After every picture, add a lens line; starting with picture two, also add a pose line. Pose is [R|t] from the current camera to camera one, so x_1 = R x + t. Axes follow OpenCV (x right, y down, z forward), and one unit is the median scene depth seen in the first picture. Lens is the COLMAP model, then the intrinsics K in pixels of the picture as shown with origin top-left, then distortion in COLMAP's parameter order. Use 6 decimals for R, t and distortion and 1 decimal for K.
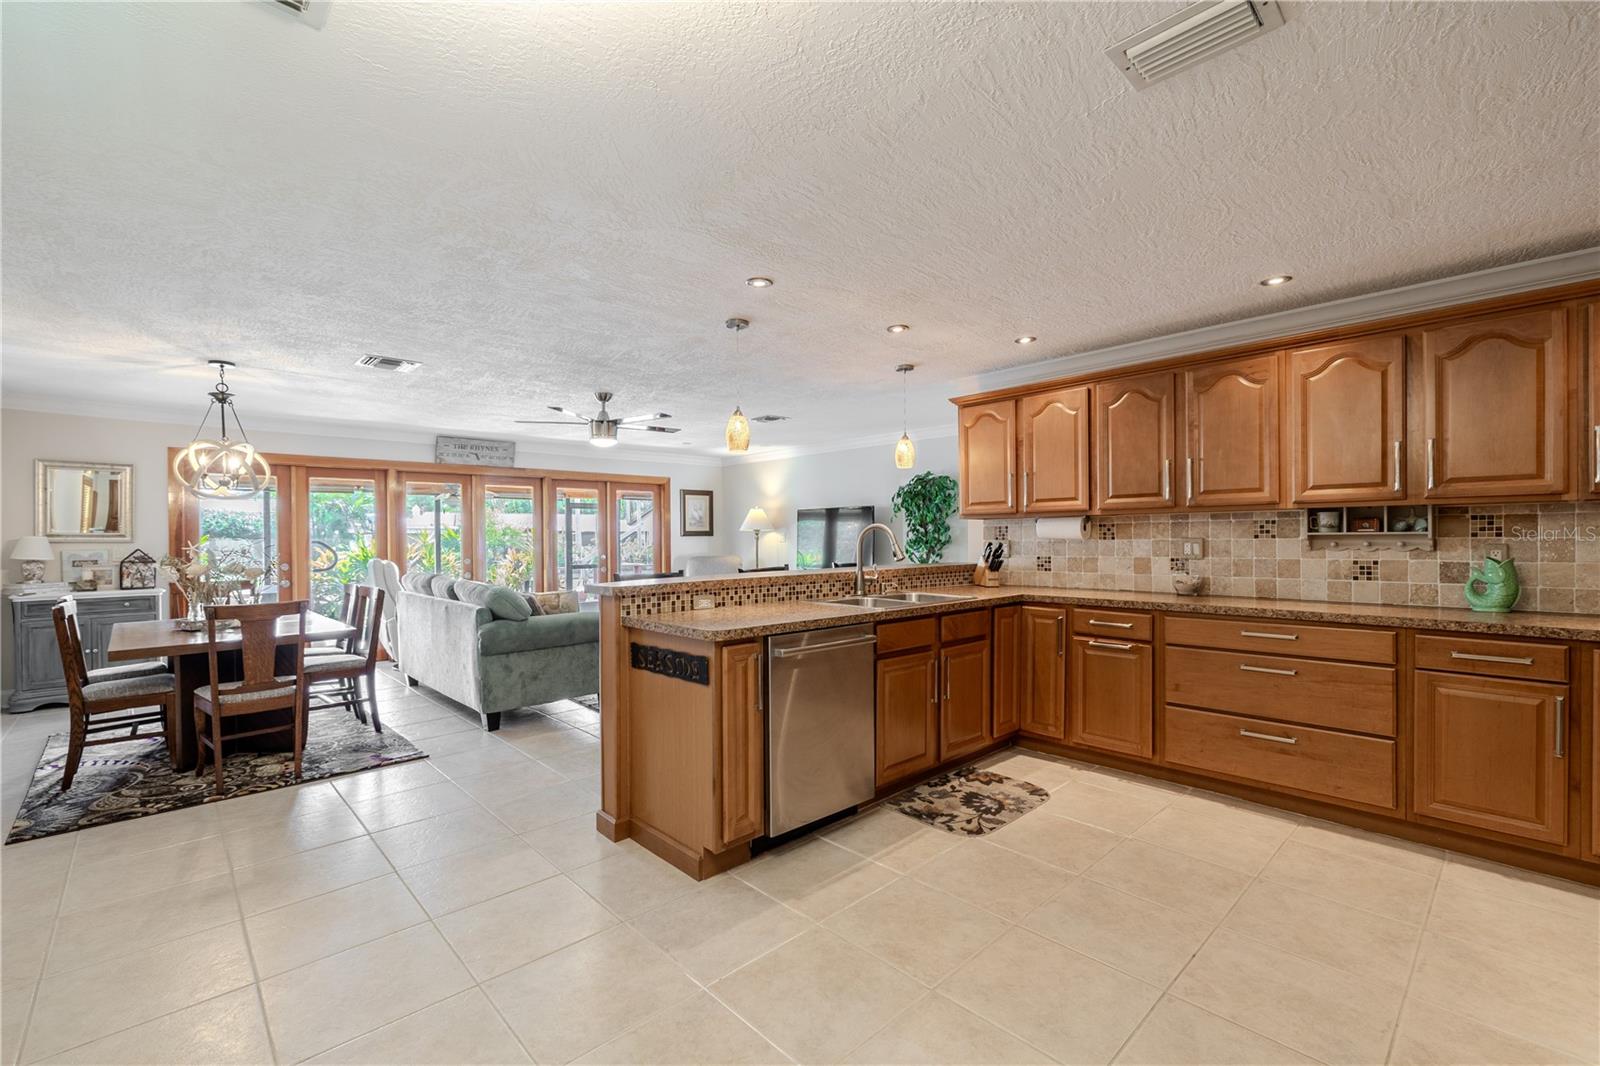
lens RADIAL K [[680.7, 0, 805.7], [0, 680.7, 537.6], [0, 0, 1]] dist [-0.001253, -0.000111]
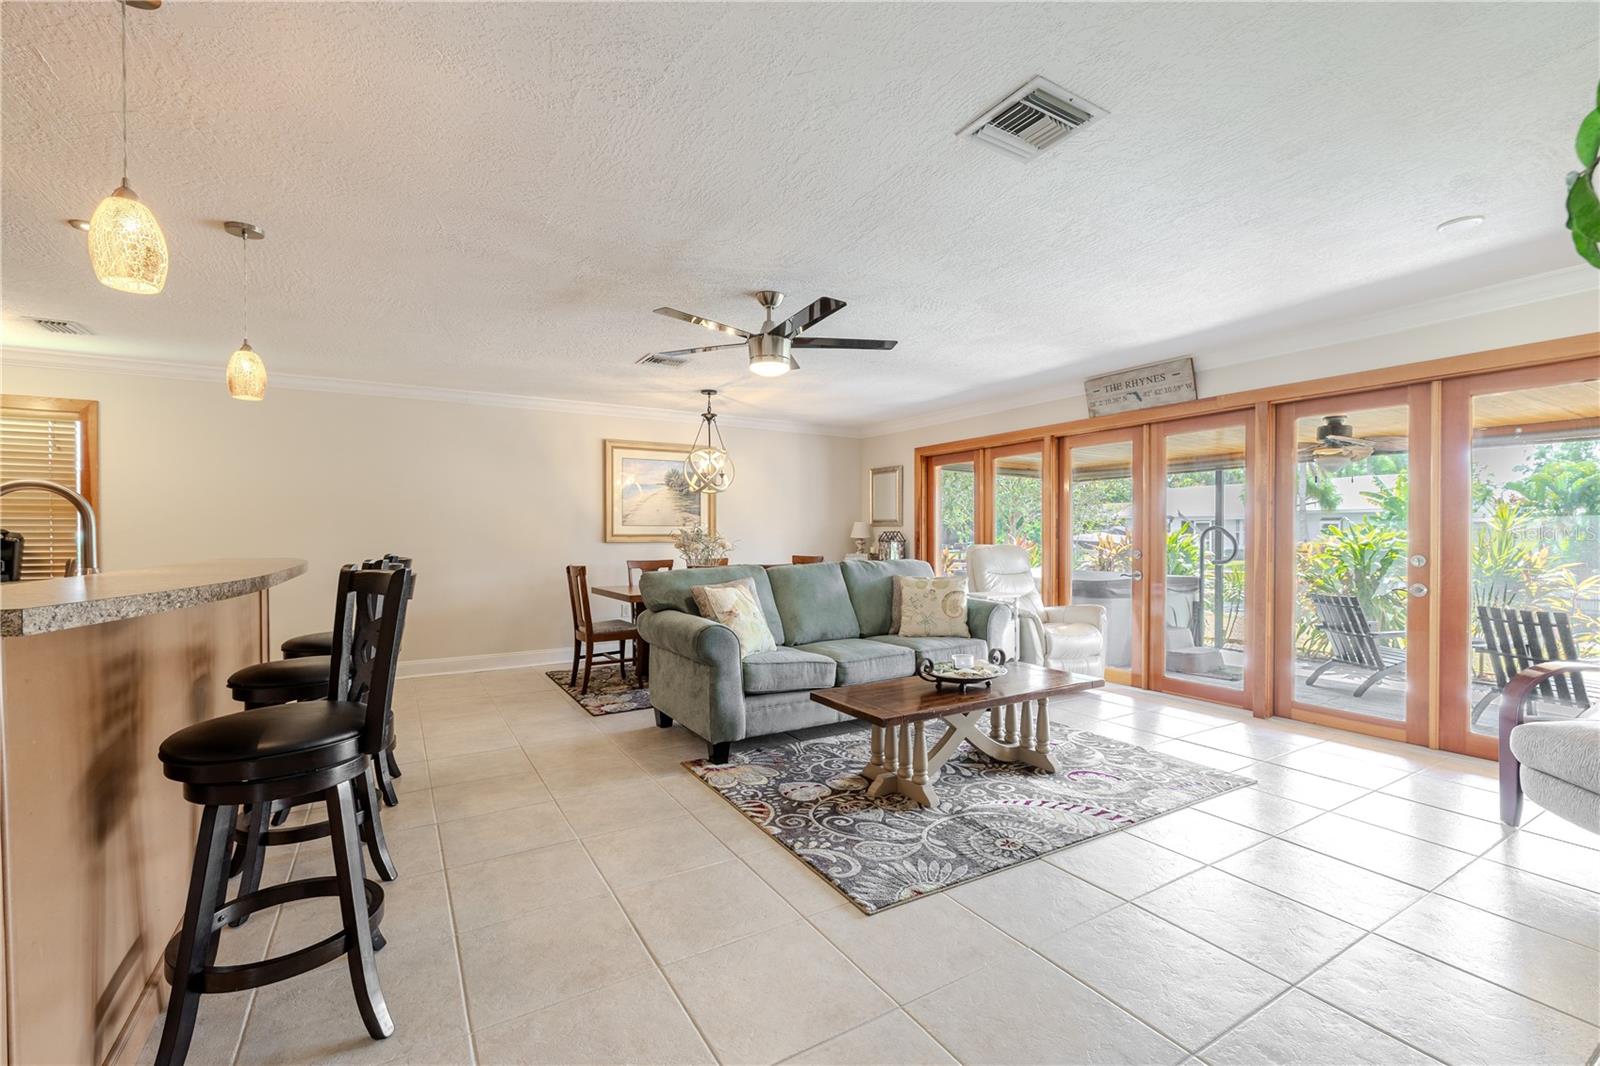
lens RADIAL K [[680.7, 0, 805.7], [0, 680.7, 537.6], [0, 0, 1]] dist [-0.001253, -0.000111]
pose [[-0.221818, 0.012468, -0.975008, 0.505427], [0.003857, 0.999922, 0.011909, 0.020263], [0.975080, -0.001119, -0.221849, 1.780852]]
